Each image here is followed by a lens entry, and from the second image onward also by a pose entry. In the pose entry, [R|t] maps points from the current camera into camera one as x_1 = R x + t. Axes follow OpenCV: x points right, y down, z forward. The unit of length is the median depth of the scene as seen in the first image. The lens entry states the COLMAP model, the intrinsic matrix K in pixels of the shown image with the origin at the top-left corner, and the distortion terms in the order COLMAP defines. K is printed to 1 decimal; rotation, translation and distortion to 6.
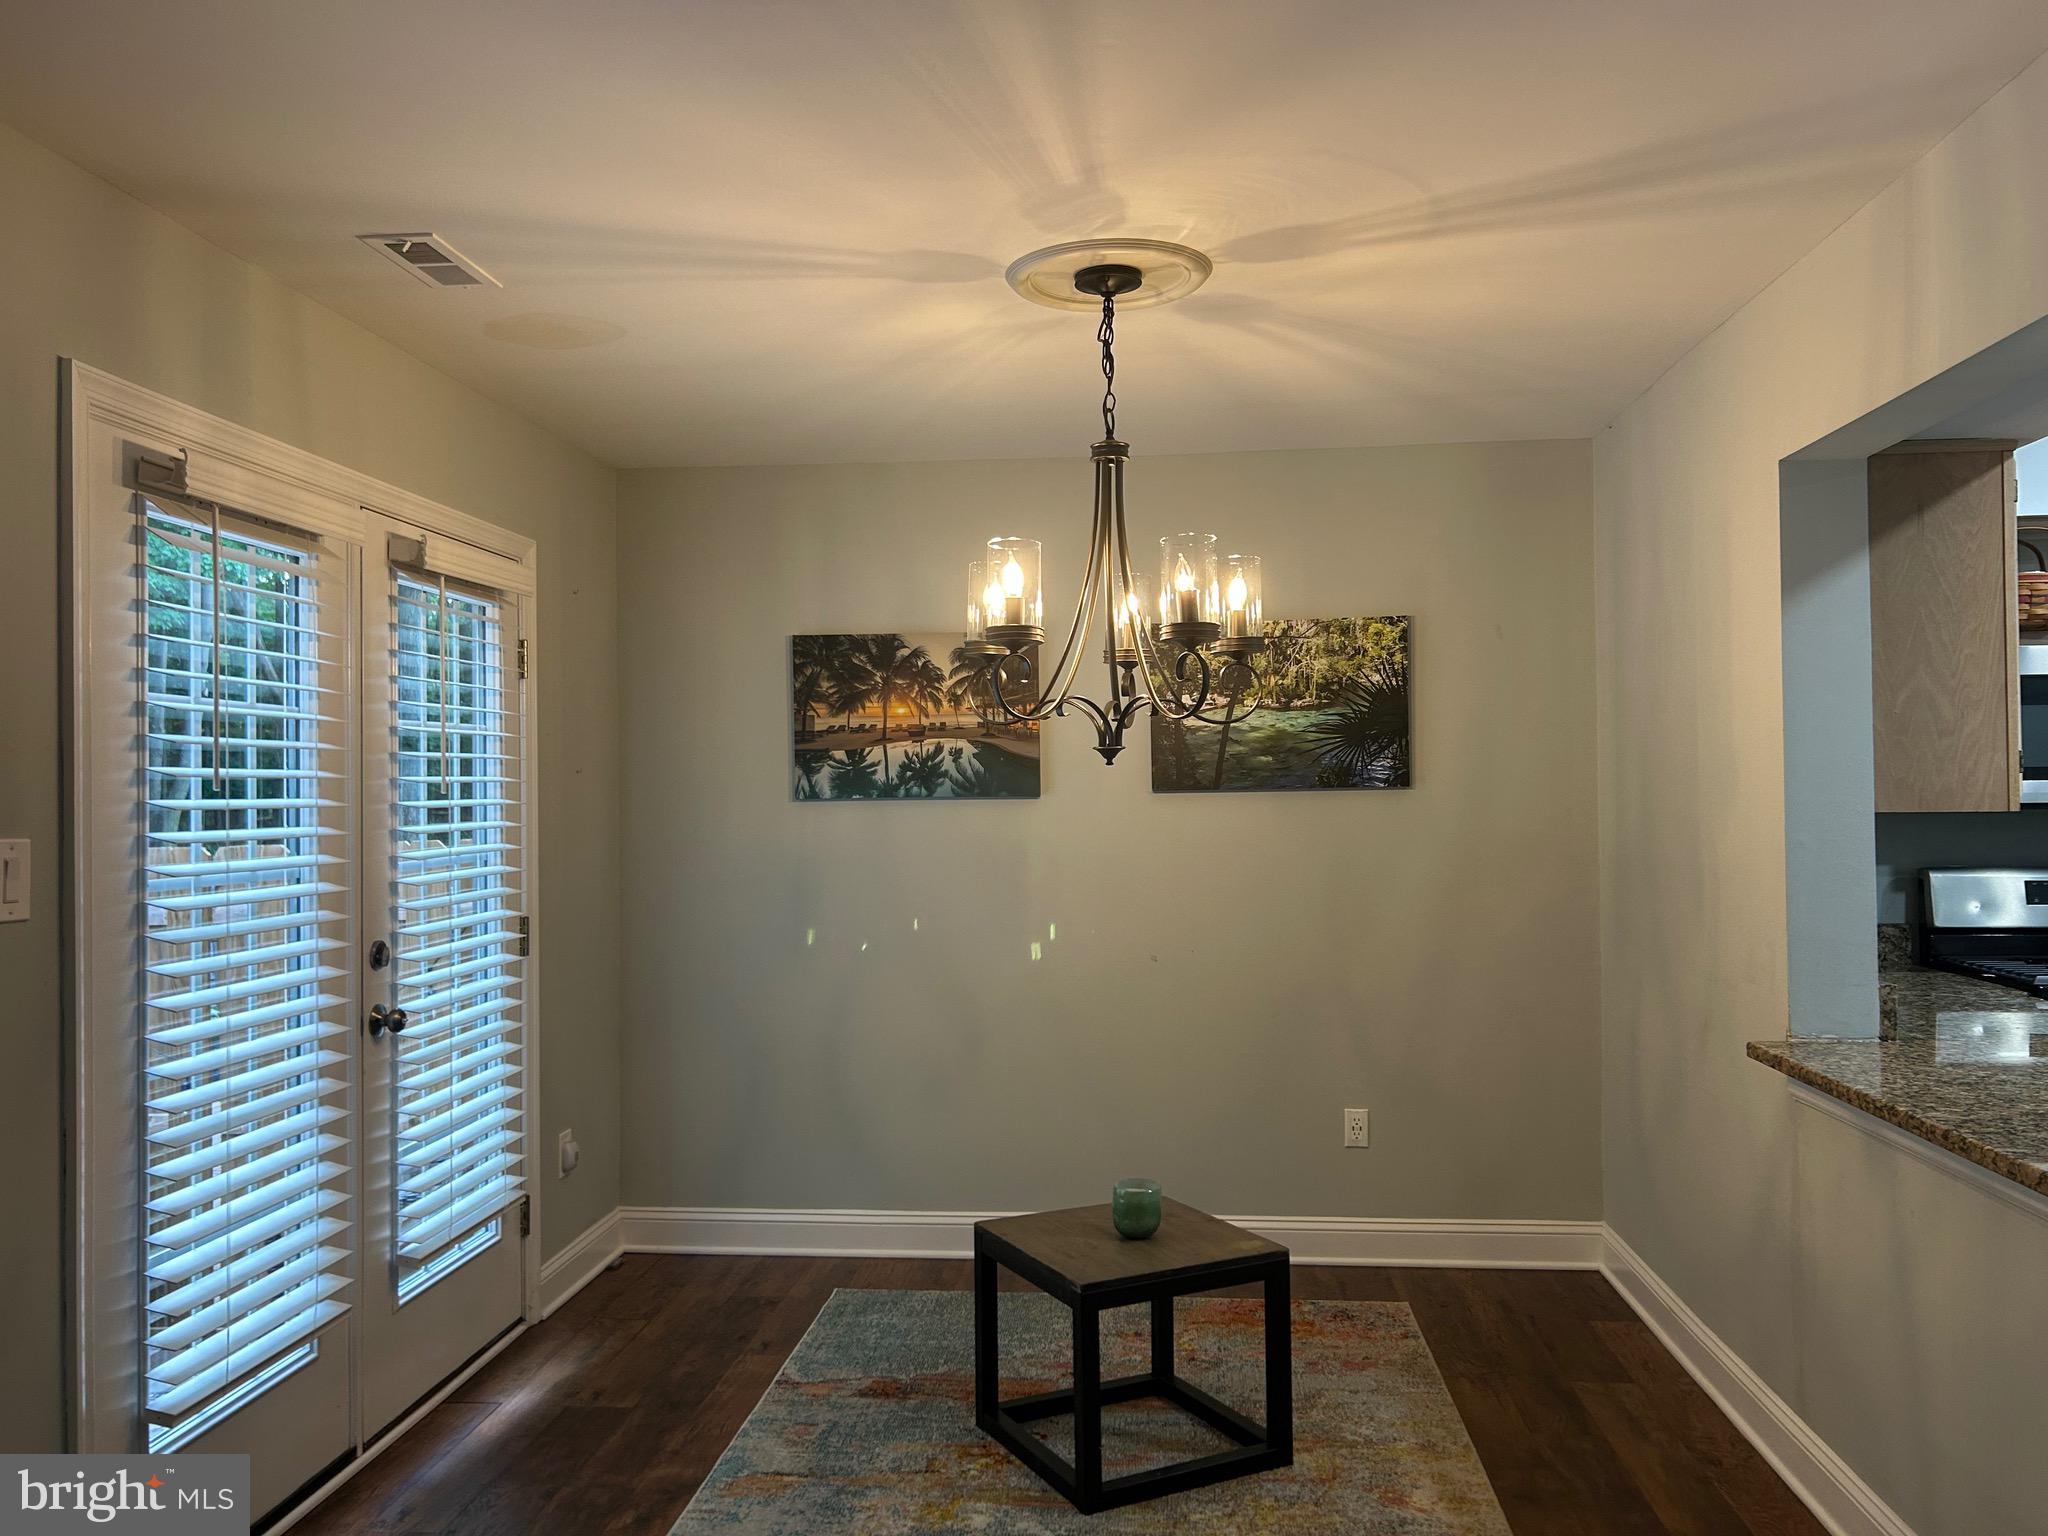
lens RADIAL K [[1547.7, 0, 1024.0], [0, 1547.7, 768.0], [0, 0, 1]] dist [0.119941, -0.151777]
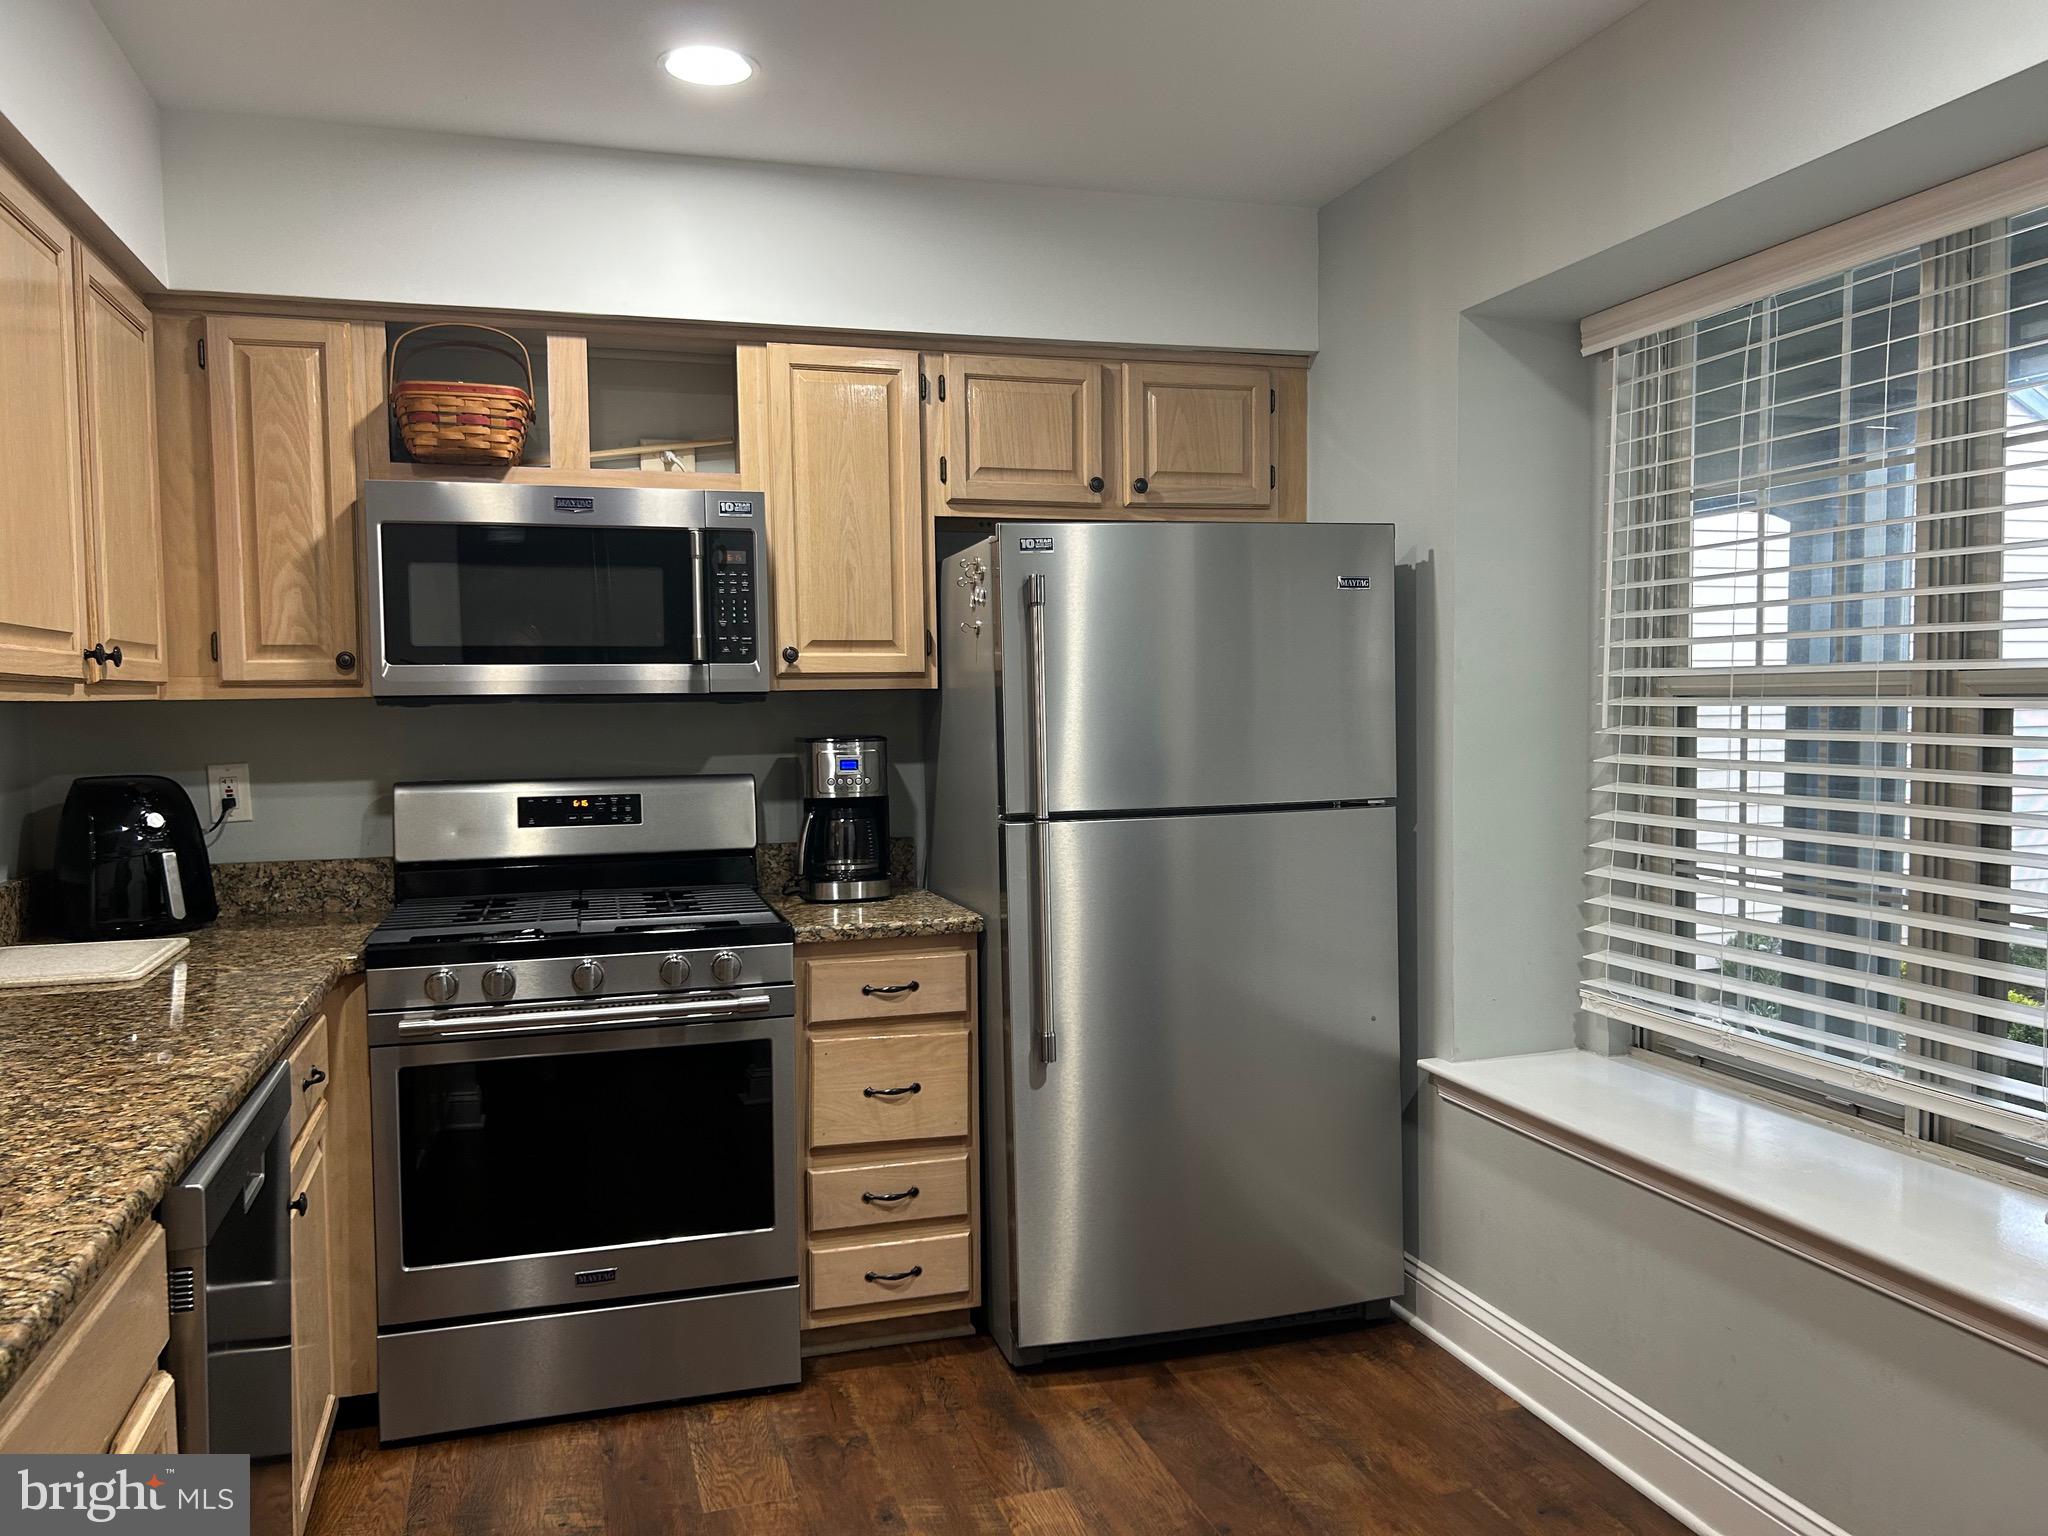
lens RADIAL K [[1535.0, 0, 1029.9], [0, 1535.0, 778.5], [0, 0, 1]] dist [0.058184, -0.079684]
pose [[0.923605, -0.020869, 0.382777, 0.542286], [-0.002778, 0.998126, 0.061121, 0.014036], [-0.383335, -0.057515, 0.921817, 0.193659]]
